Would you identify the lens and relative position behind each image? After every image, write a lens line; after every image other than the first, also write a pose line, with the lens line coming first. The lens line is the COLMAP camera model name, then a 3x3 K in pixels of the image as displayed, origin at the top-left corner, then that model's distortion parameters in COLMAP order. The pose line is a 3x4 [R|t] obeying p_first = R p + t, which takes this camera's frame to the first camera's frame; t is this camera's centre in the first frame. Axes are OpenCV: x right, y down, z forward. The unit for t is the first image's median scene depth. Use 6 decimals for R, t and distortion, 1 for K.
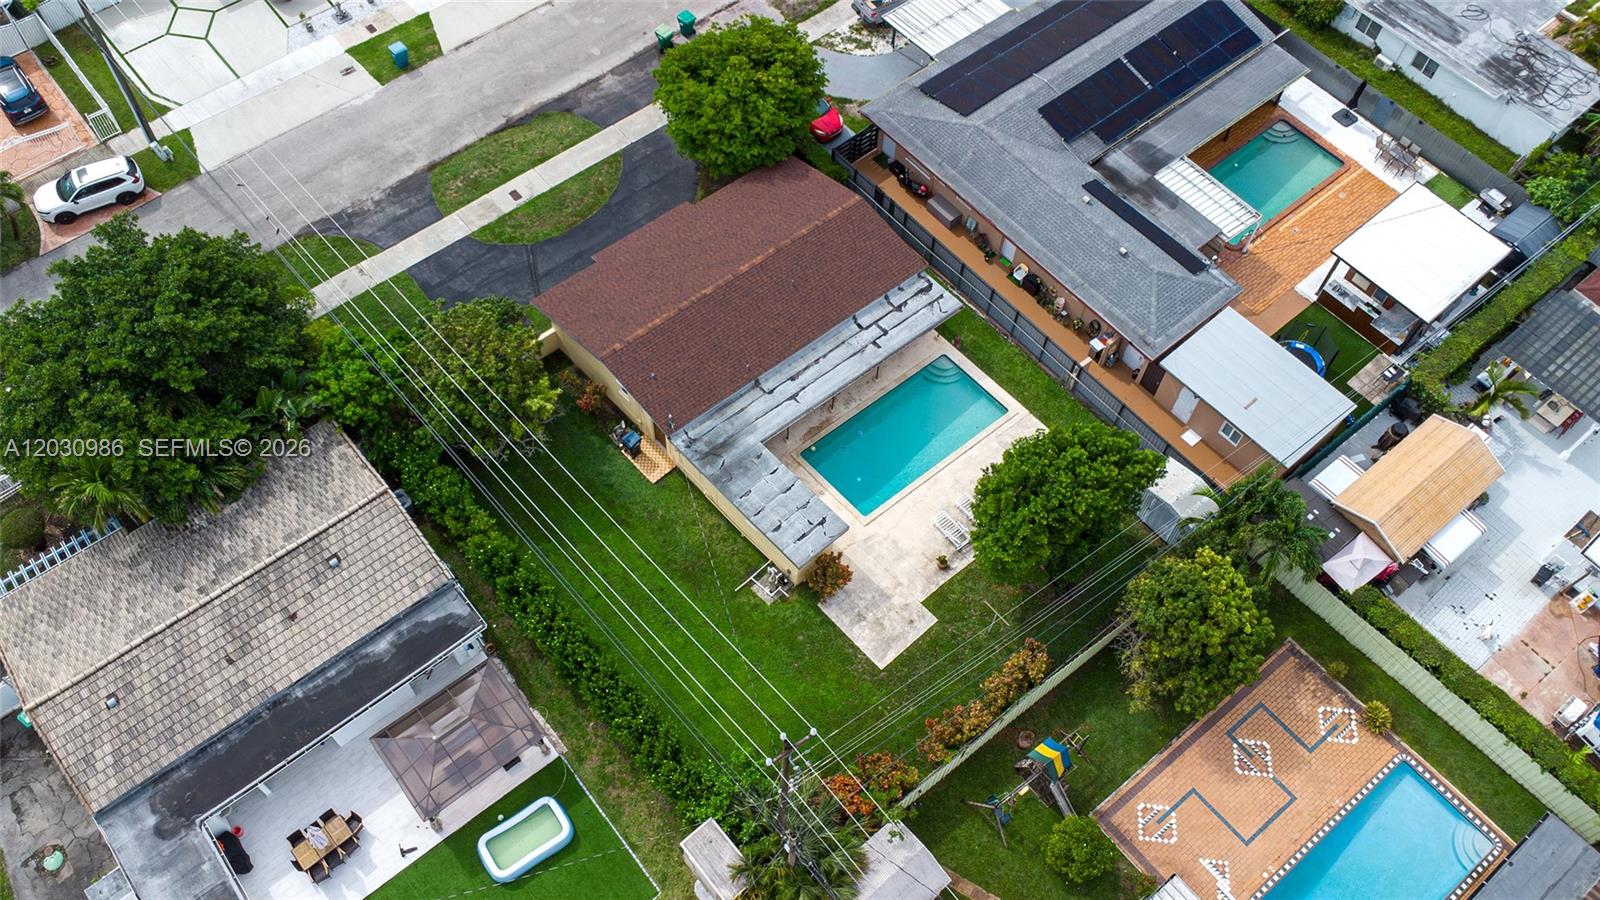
lens RADIAL K [[1196.3, 0, 800.0], [0, 1196.3, 450.0], [0, 0, 1]] dist [-0.003340, -0.003285]
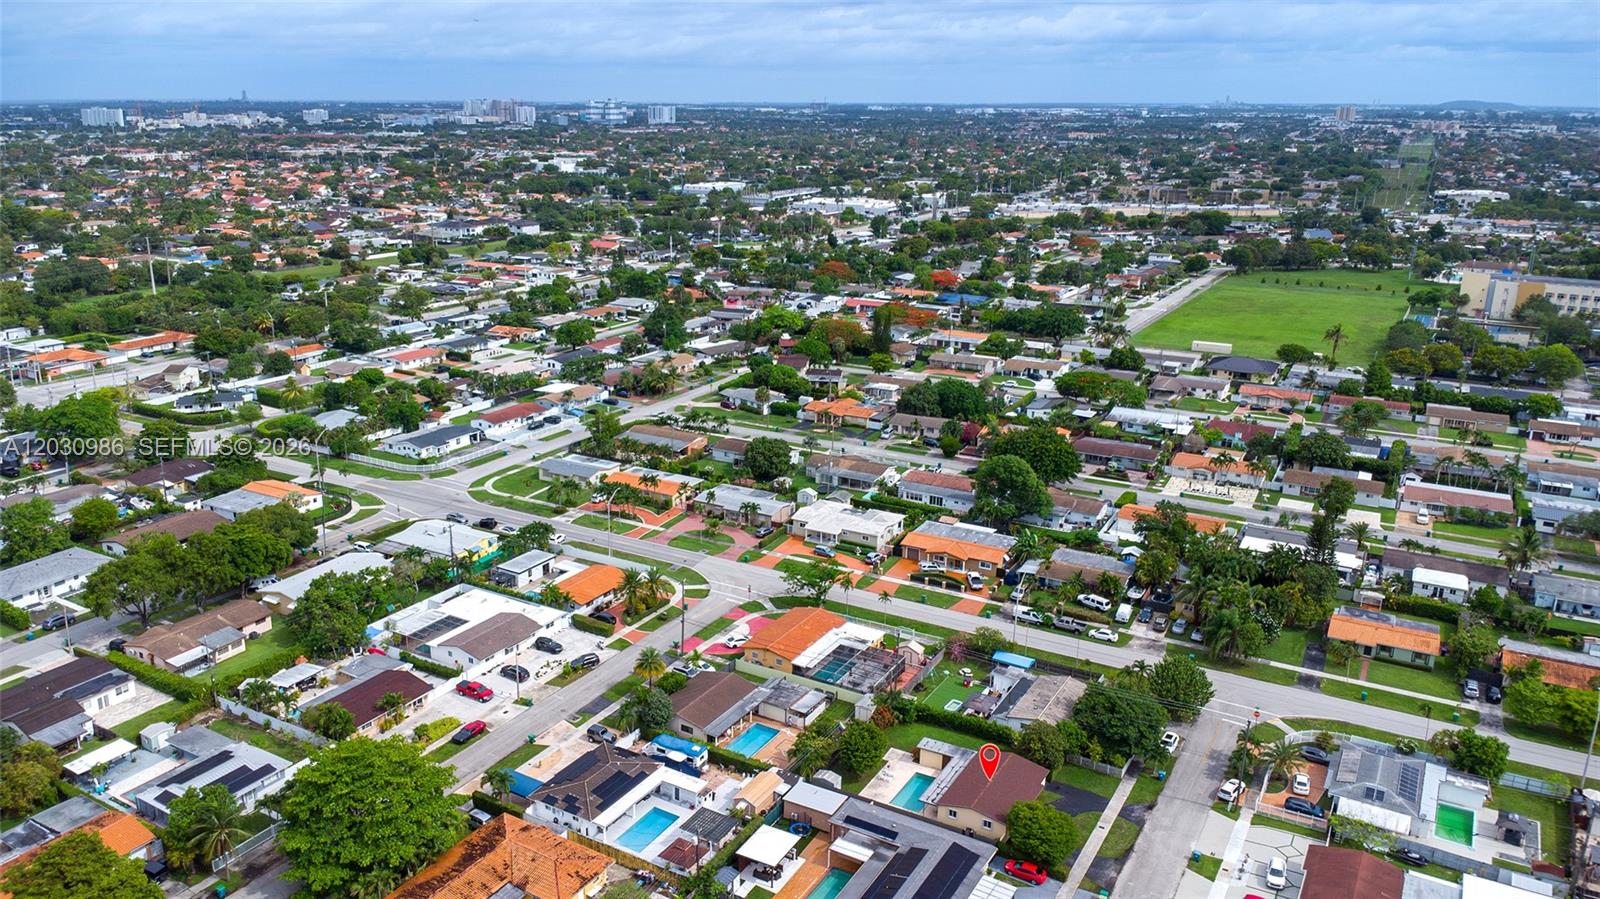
lens RADIAL K [[1196.3, 0, 800.0], [0, 1196.3, 449.5], [0, 0, 1]] dist [-0.003340, -0.003285]
pose [[-0.931460, 0.067033, -0.357616, 1.367468], [-0.336215, 0.217123, 0.916415, -2.823655], [0.139076, 0.973840, -0.179704, 0.673272]]
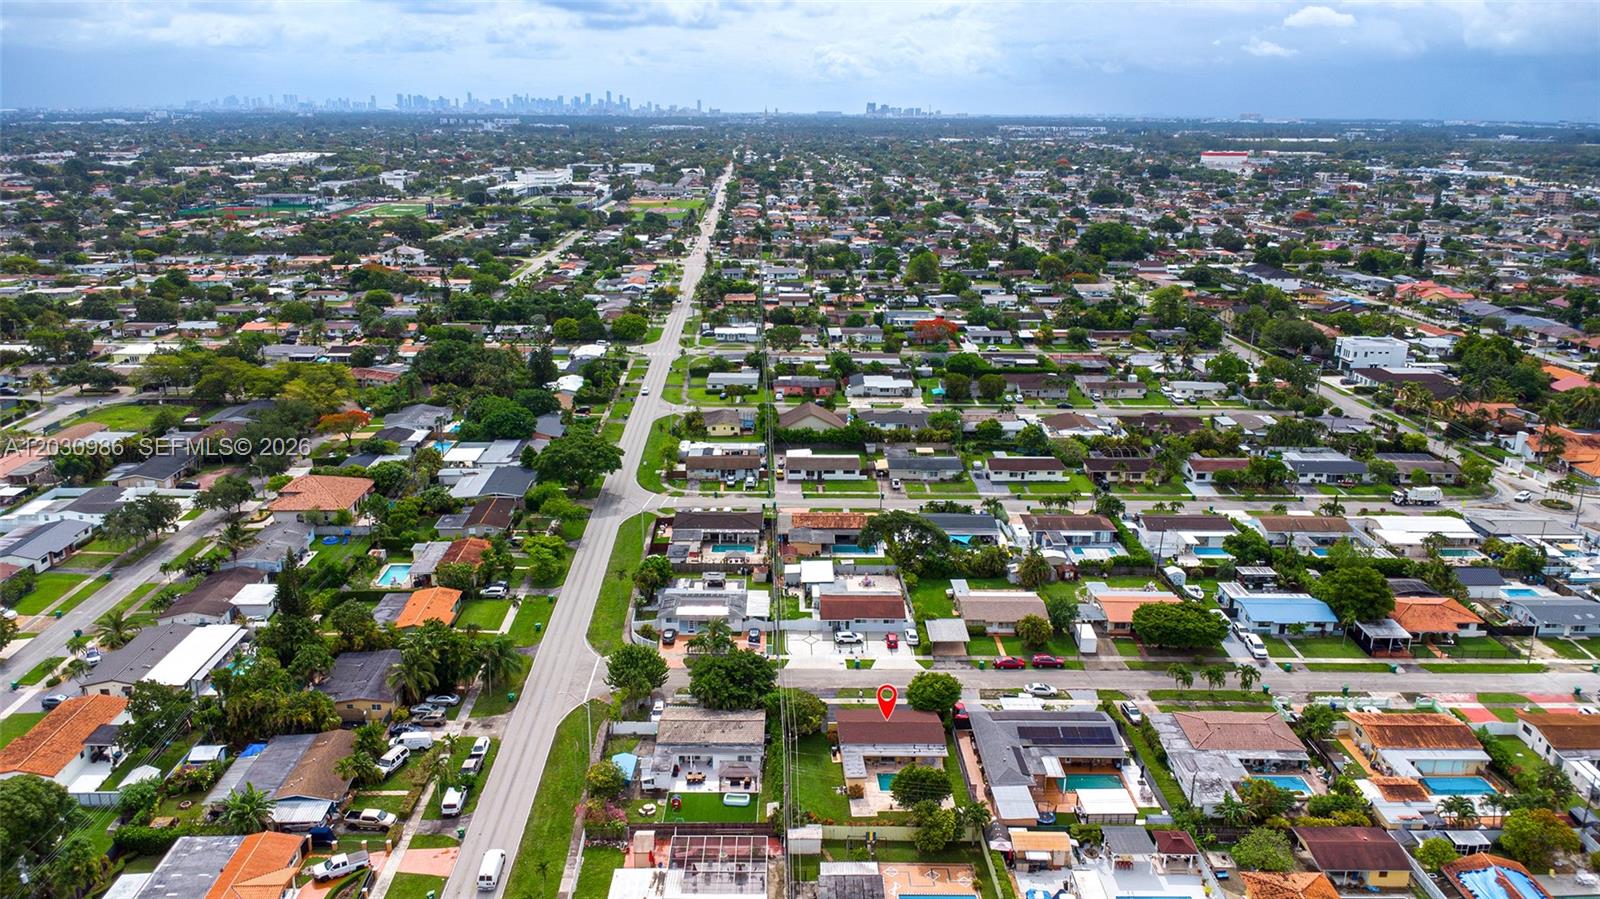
lens RADIAL K [[1196.3, 0, 800.0], [0, 1196.3, 449.5], [0, 0, 1]] dist [-0.003340, -0.003285]
pose [[0.769693, 0.170156, -0.615320, 1.586246], [-0.556831, 0.650368, -0.516682, 1.152258], [0.312268, 0.740316, 0.595332, -1.485617]]
